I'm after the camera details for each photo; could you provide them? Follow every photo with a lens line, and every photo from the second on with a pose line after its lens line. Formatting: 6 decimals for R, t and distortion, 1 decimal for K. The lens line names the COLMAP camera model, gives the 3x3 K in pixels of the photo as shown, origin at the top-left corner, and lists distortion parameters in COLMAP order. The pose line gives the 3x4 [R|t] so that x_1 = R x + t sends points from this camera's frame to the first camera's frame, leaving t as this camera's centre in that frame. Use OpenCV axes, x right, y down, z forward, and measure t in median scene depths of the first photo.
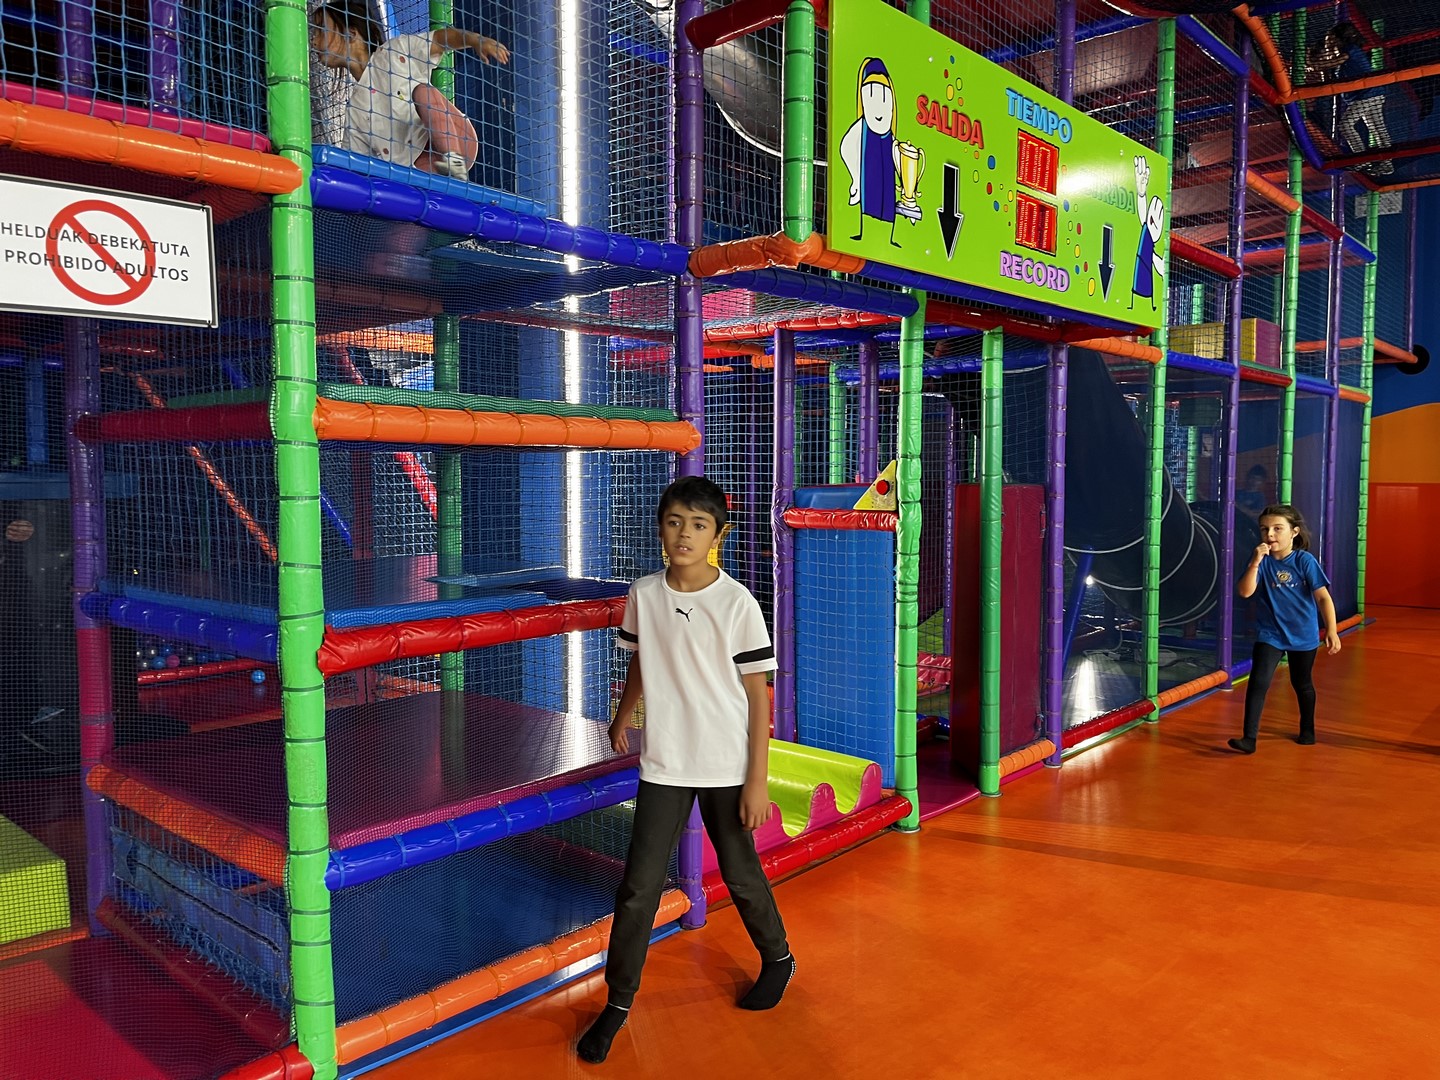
lens RADIAL K [[1089.2, 0, 720.0], [0, 1089.2, 540.0], [0, 0, 1]] dist [0.097186, -0.130405]
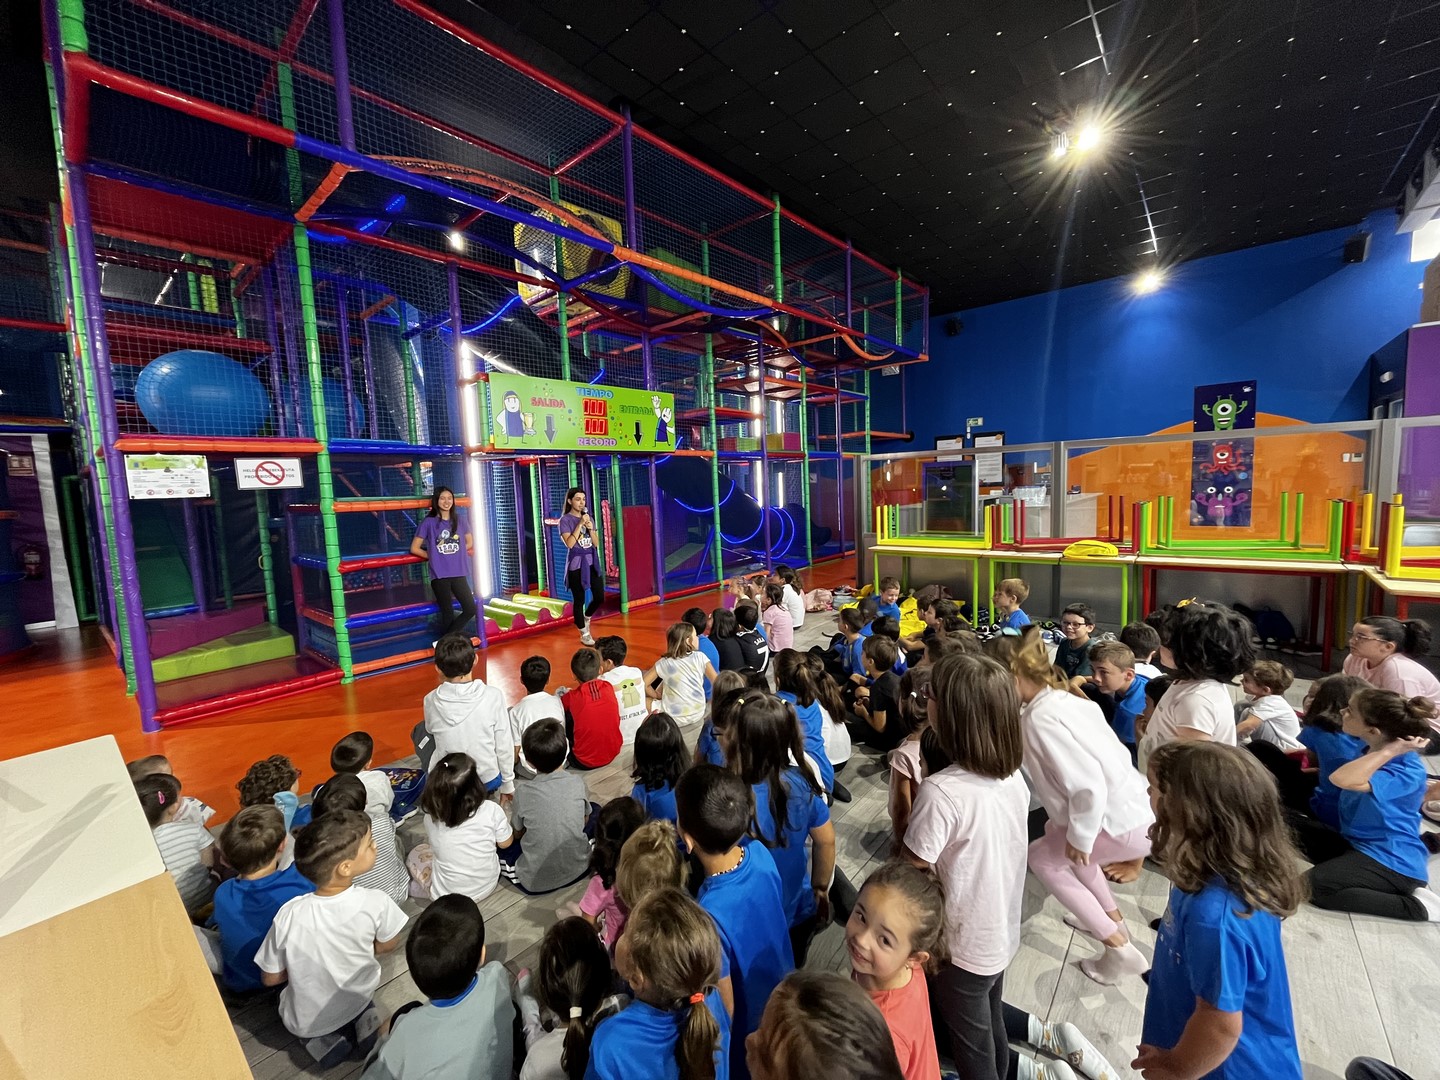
lens RADIAL K [[582.3, 0, 720.0], [0, 582.3, 540.0], [0, 0, 1]] dist [-0.000980, -0.000178]
pose [[0.998540, -0.049164, 0.022395, 0.717805], [0.048561, 0.998463, 0.026728, 0.012070], [-0.023675, -0.025602, 0.999392, -0.829974]]
